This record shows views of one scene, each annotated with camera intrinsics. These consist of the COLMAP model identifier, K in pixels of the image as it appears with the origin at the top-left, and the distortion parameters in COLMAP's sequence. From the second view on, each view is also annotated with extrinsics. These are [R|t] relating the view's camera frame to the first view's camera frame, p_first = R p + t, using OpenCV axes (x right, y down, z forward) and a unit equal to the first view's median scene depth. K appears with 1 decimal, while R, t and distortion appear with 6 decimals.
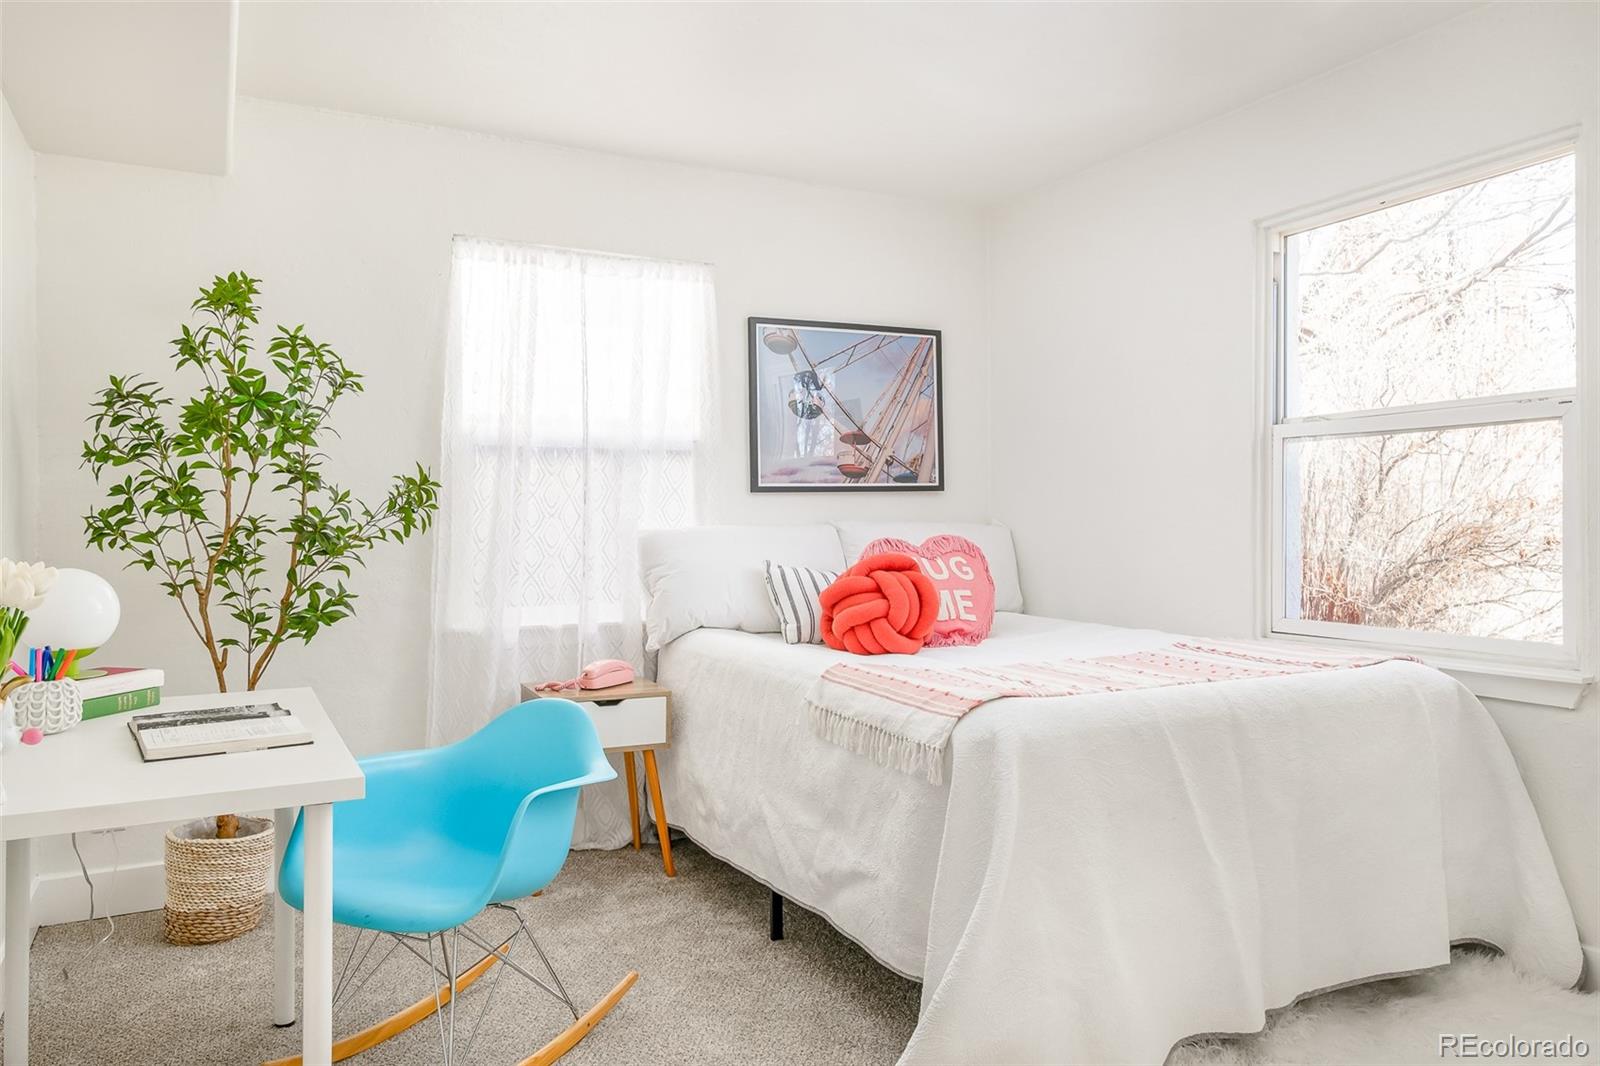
lens RADIAL K [[1077.7, 0, 770.9], [0, 1077.7, 508.8], [0, 0, 1]] dist [0.005694, 0.017909]
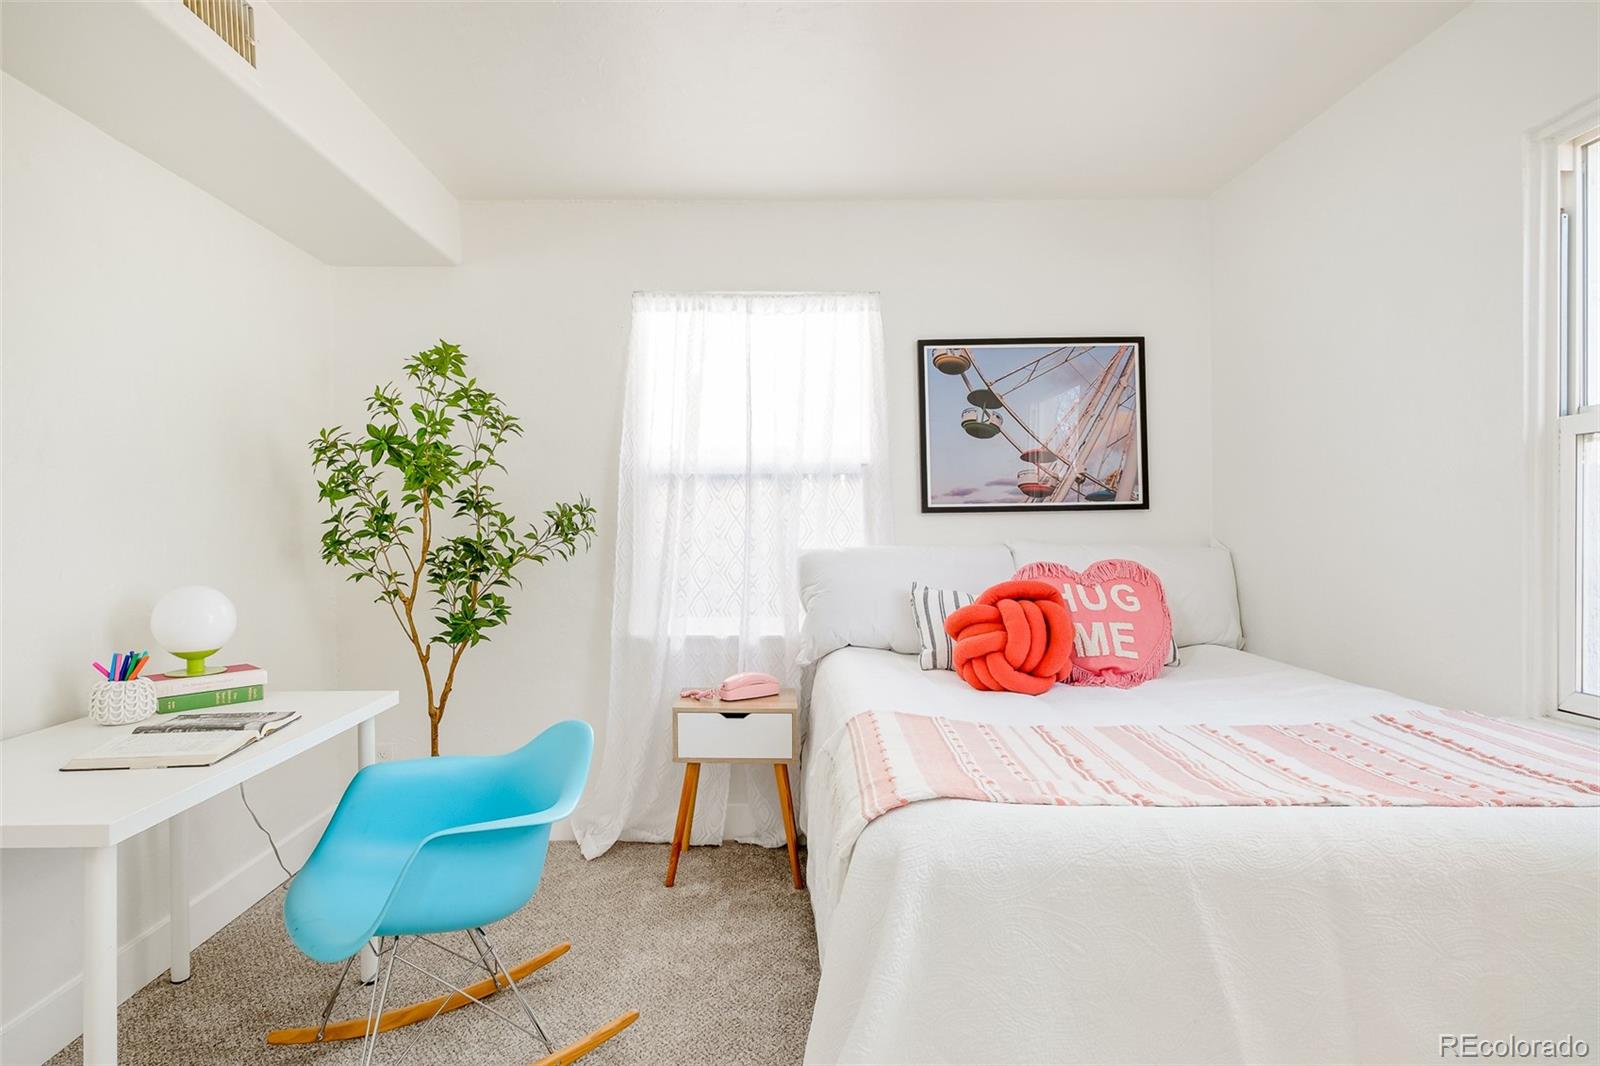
lens RADIAL K [[812.1, 0, 807.2], [0, 812.1, 520.0], [0, 0, 1]] dist [-0.001551, 0.000437]
pose [[0.900175, -0.002002, -0.435524, 0.247189], [0.003318, 0.999992, 0.002260, -0.012309], [0.435516, -0.003480, 0.900174, 0.300441]]
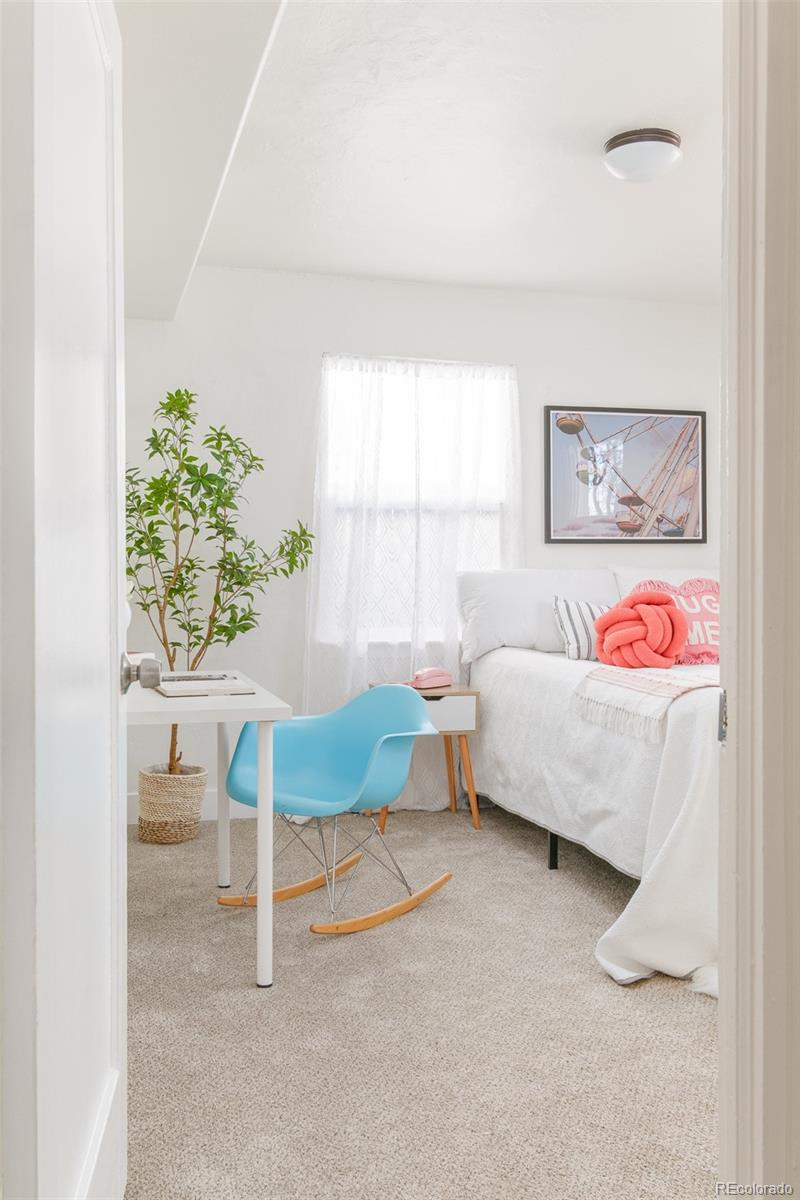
lens RADIAL K [[1045.4, 0, 390.4], [0, 1045.4, 594.2], [0, 0, 1]] dist [-0.029976, 0.009054]
pose [[0.981783, 0.013083, -0.189555, 0.041780], [-0.007390, 0.999501, 0.030710, 0.009073], [0.189862, -0.028750, 0.981390, -0.280828]]
